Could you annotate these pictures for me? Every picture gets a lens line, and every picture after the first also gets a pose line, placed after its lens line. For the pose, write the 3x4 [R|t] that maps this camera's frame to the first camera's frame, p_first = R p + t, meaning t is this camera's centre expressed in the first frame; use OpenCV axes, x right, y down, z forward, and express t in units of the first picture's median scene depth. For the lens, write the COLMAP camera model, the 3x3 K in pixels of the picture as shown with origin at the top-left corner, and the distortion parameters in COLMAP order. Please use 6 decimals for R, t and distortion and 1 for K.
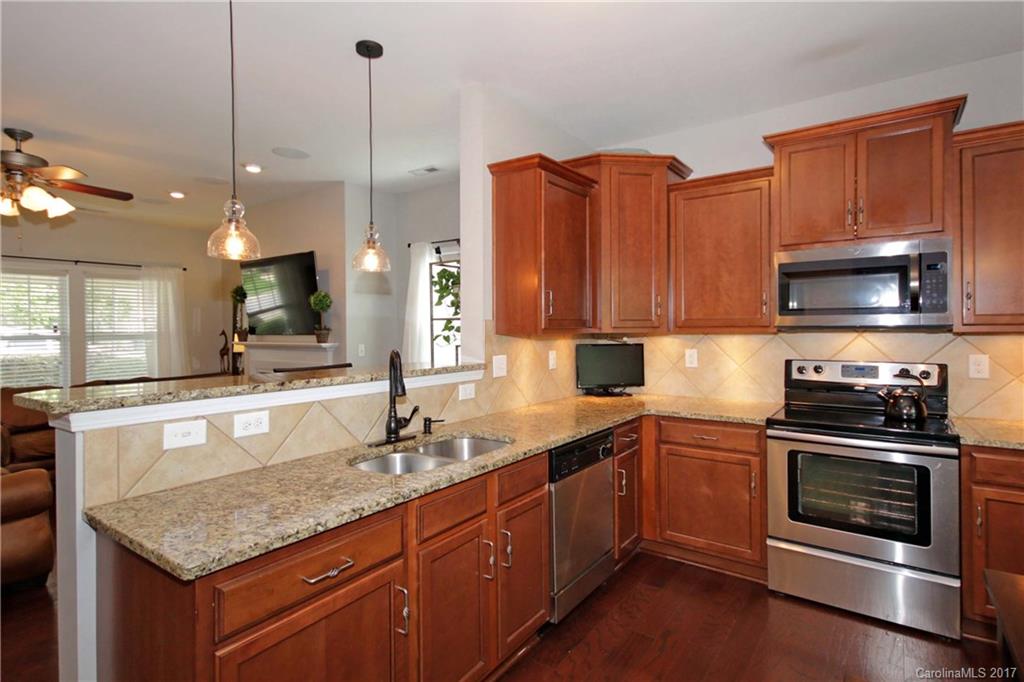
lens RADIAL K [[518.3, 0, 515.2], [0, 518.3, 326.3], [0, 0, 1]] dist [0.002527, 0.000554]
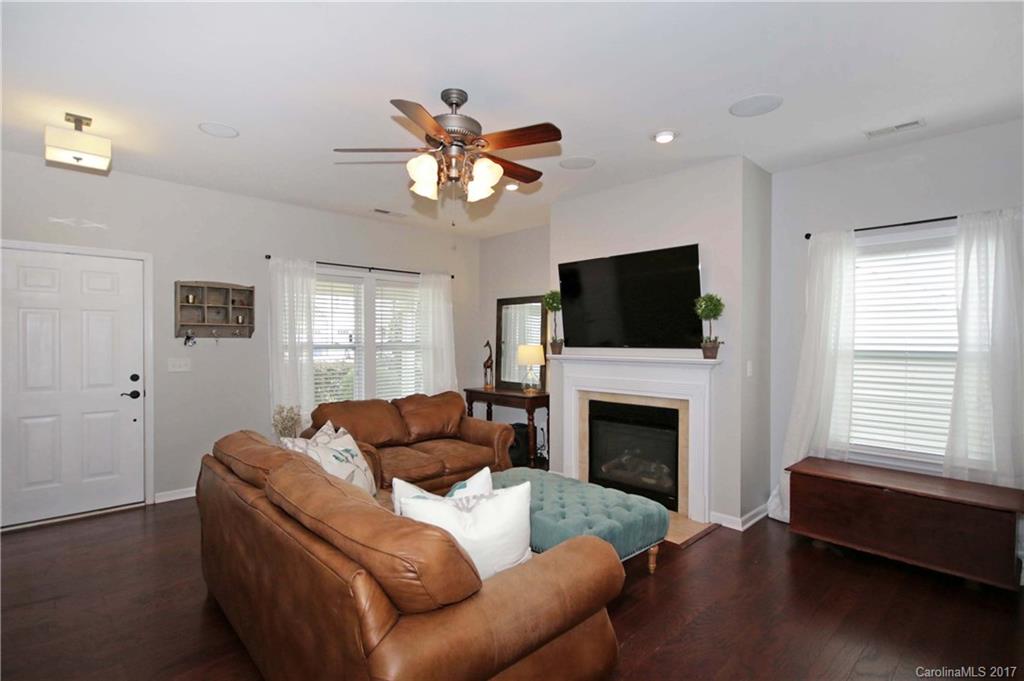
lens RADIAL K [[475.3, 0, 514.1], [0, 475.3, 349.6], [0, 0, 1]] dist [-0.011232, -0.001511]
pose [[0.984540, 0.015239, -0.174495, -0.427931], [-0.012116, 0.999747, 0.018947, 0.006174], [0.174740, -0.016540, 0.984476, 0.177280]]
